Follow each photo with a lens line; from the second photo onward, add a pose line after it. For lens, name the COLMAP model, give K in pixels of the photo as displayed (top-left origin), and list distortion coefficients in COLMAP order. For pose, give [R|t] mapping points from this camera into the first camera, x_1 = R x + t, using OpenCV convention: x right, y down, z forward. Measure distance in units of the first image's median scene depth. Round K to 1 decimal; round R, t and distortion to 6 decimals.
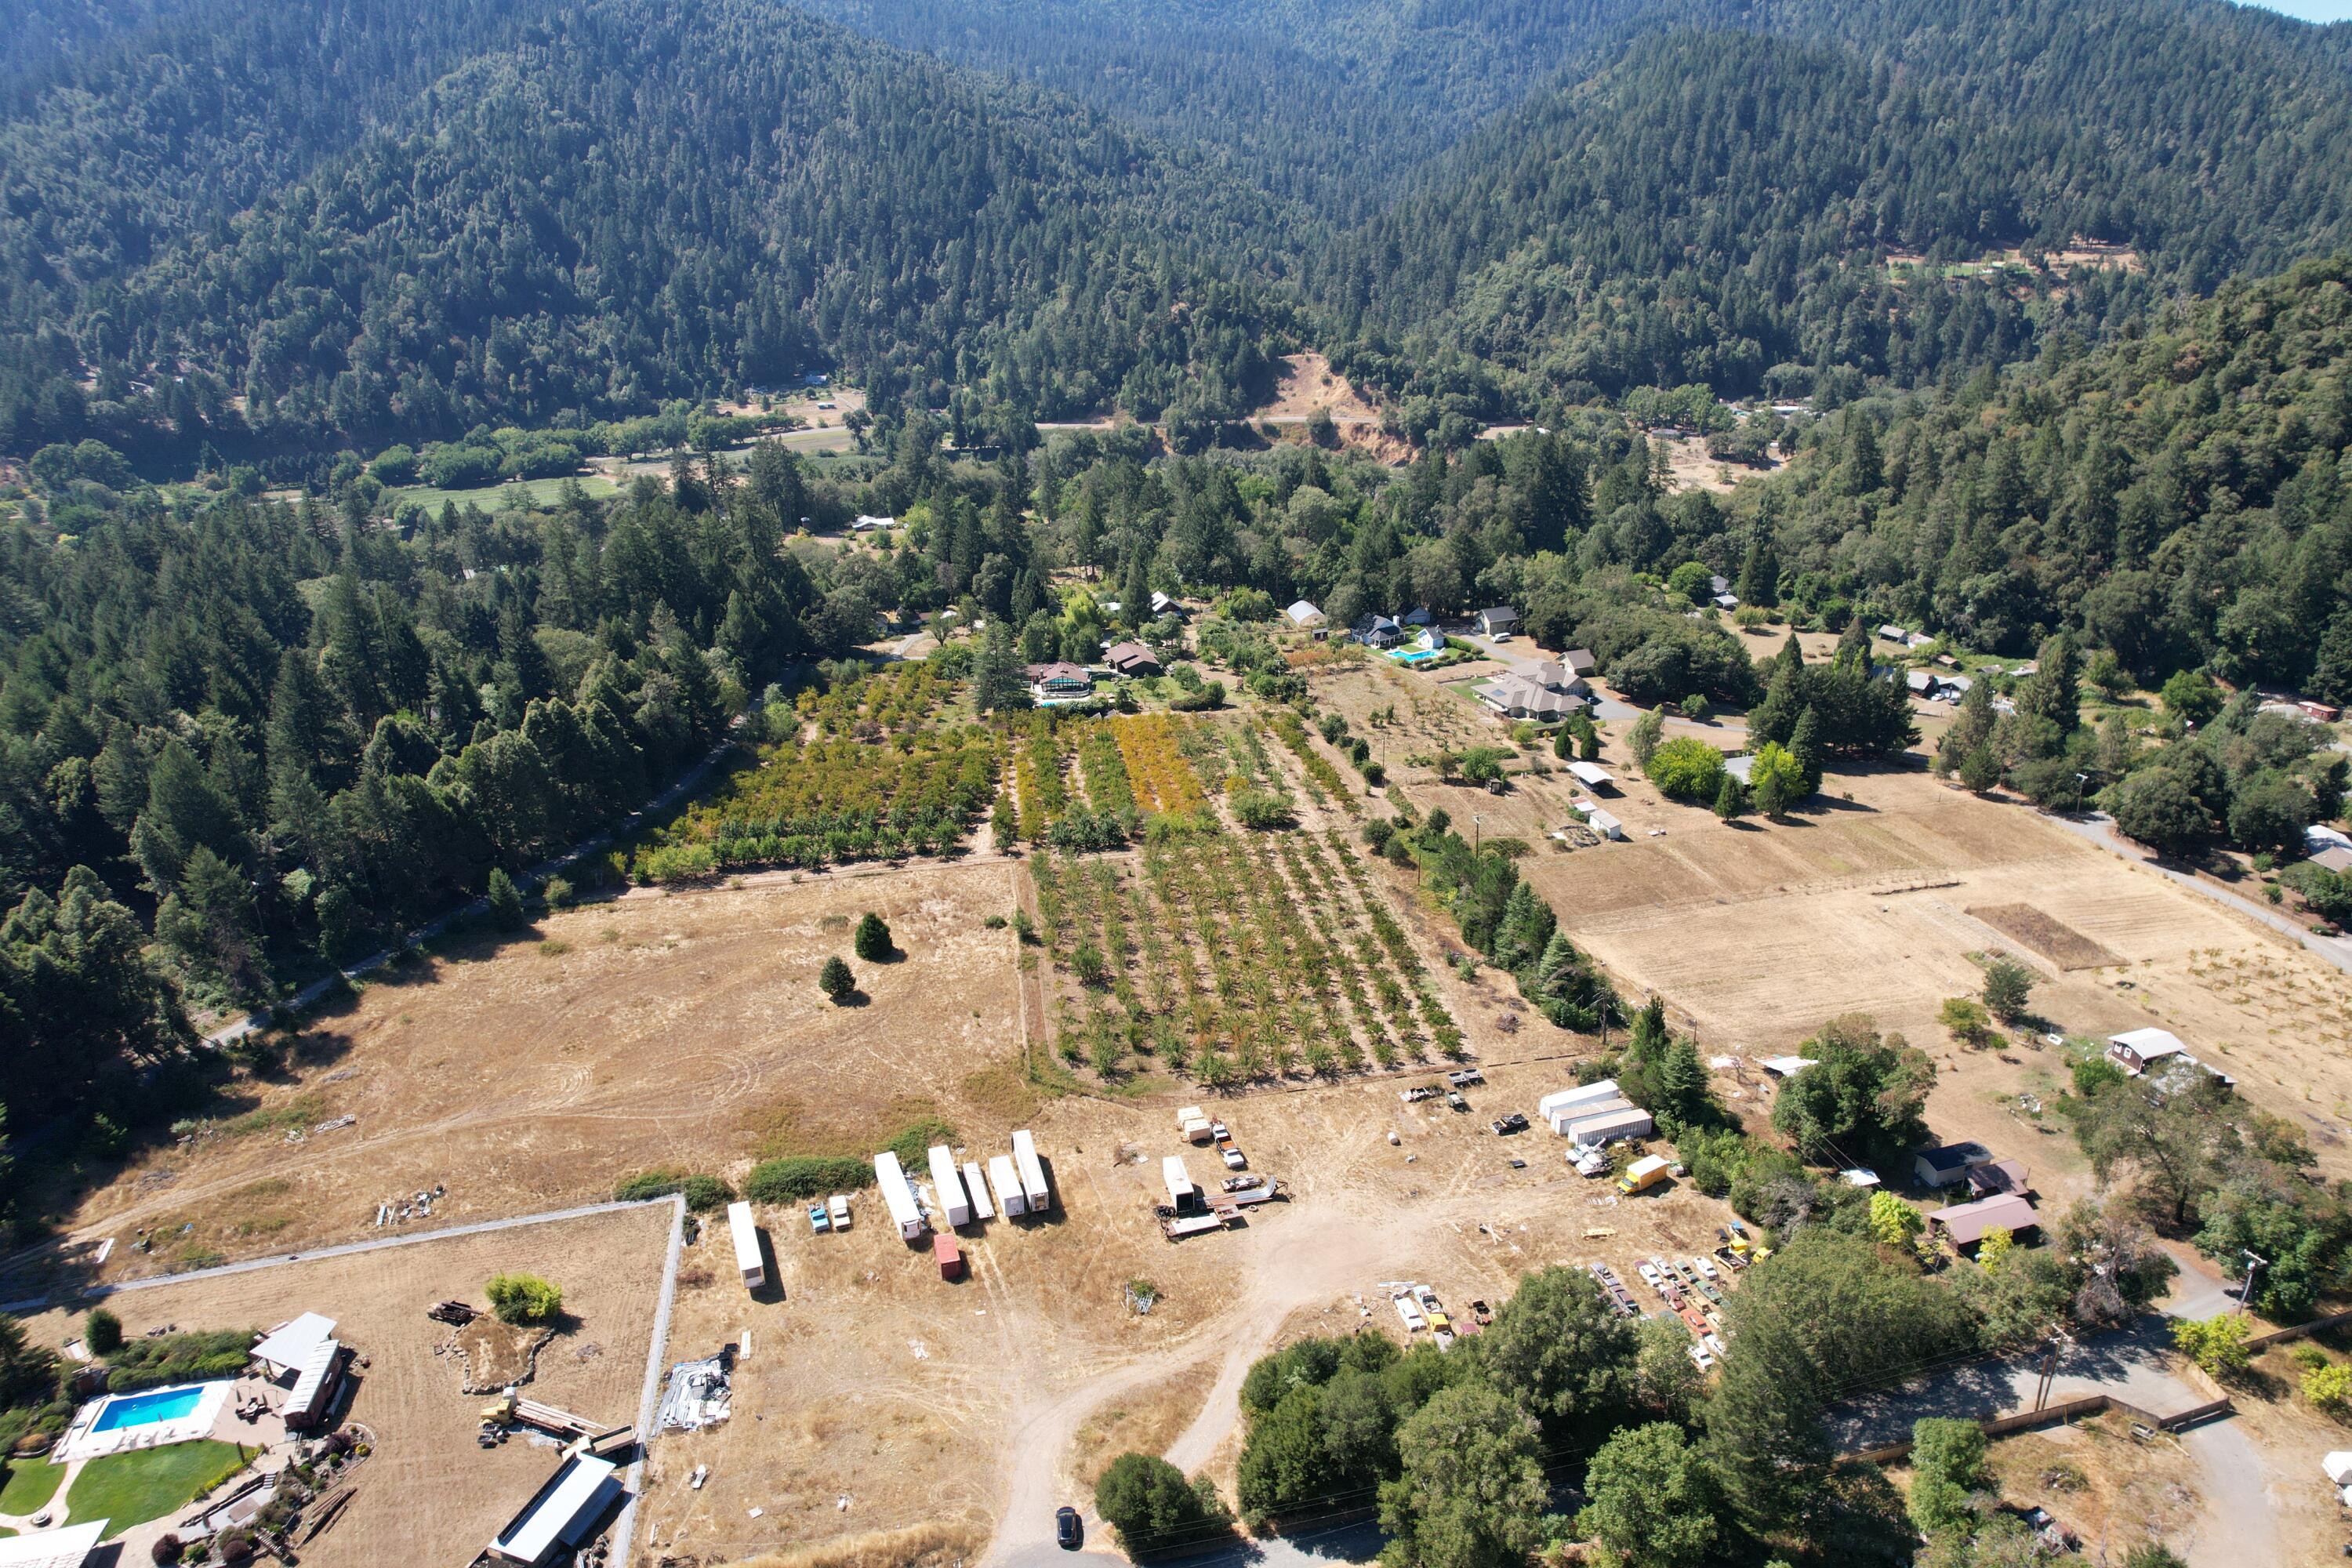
lens RADIAL K [[1513.1, 0, 1173.3], [0, 1513.1, 786.9], [0, 0, 1]] dist [-0.058607, 0.044378]
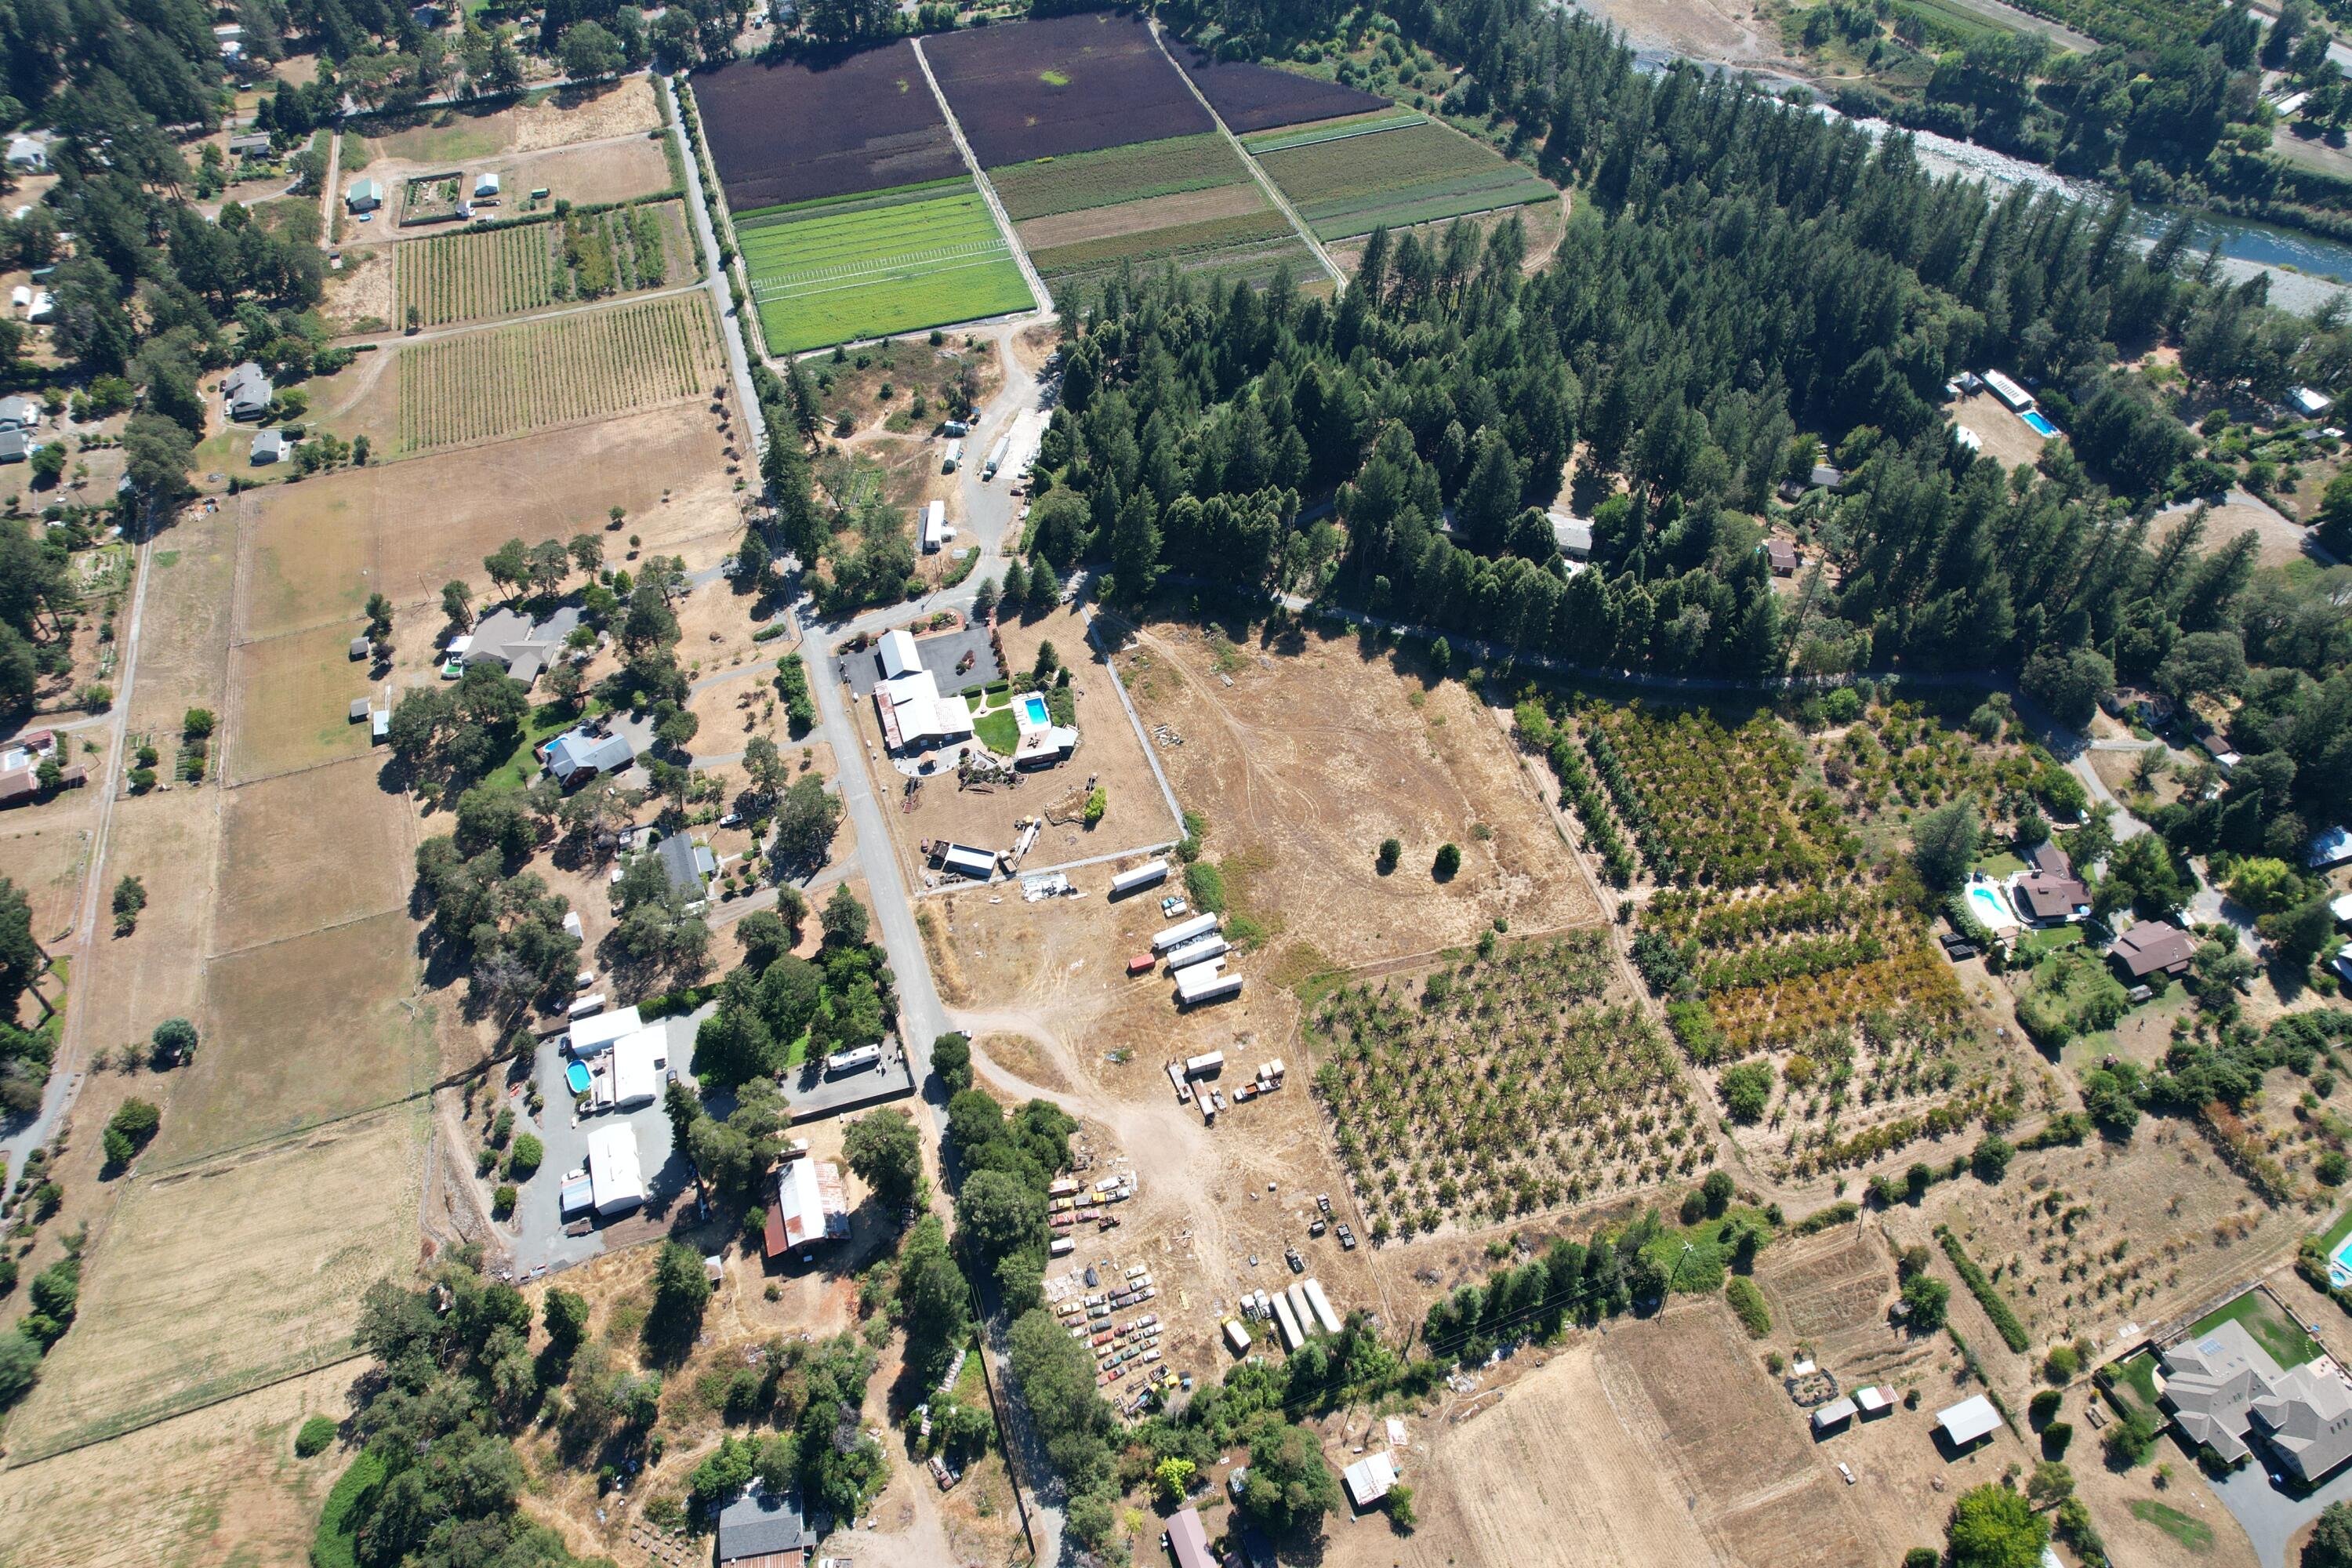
lens RADIAL K [[1513.1, 0, 1173.7], [0, 1513.1, 788.5], [0, 0, 1]] dist [-0.058607, 0.044378]
pose [[0.065317, 0.772979, -0.631060, 0.724270], [-0.359122, 0.608245, 0.707862, -0.972552], [0.931002, 0.180392, 0.317323, 0.302634]]
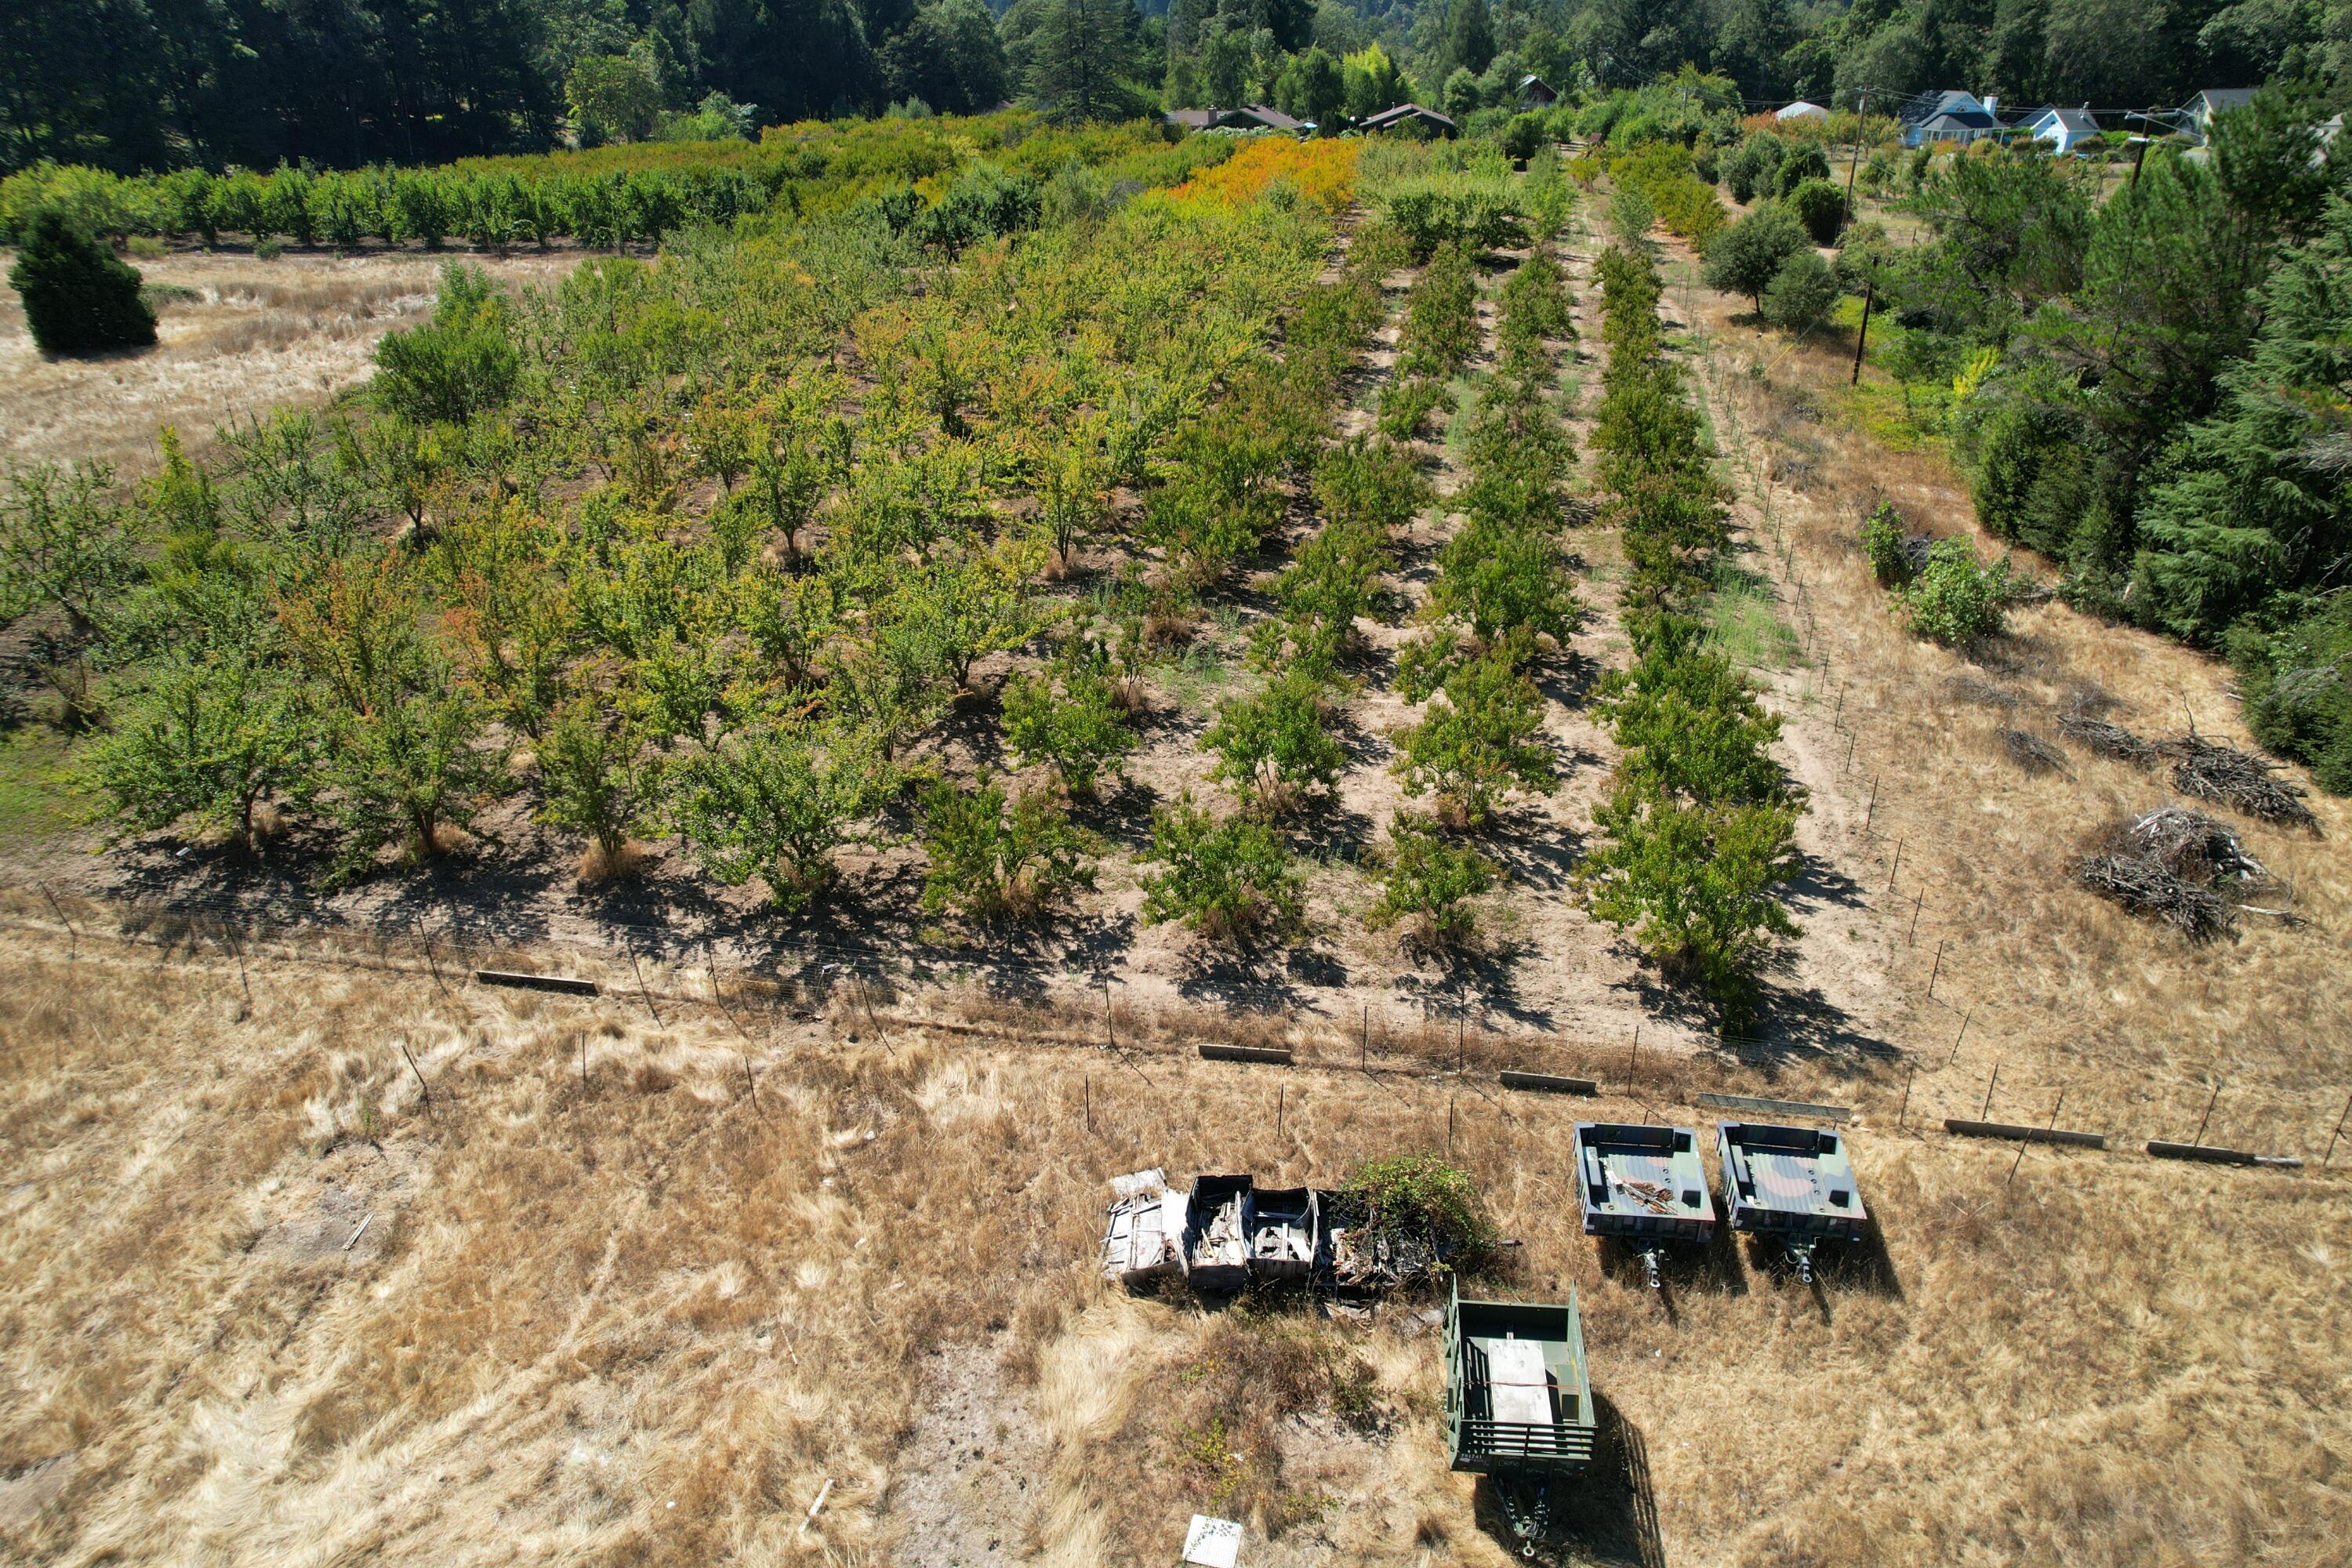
lens RADIAL K [[1513.1, 0, 1177.7], [0, 1513.1, 787.2], [0, 0, 1]] dist [-0.058607, 0.044378]
pose [[0.931729, 0.179051, -0.315946, 0.178195], [-0.141843, 0.980326, 0.137267, 0.144704], [0.334308, -0.083081, 0.938795, 0.840538]]
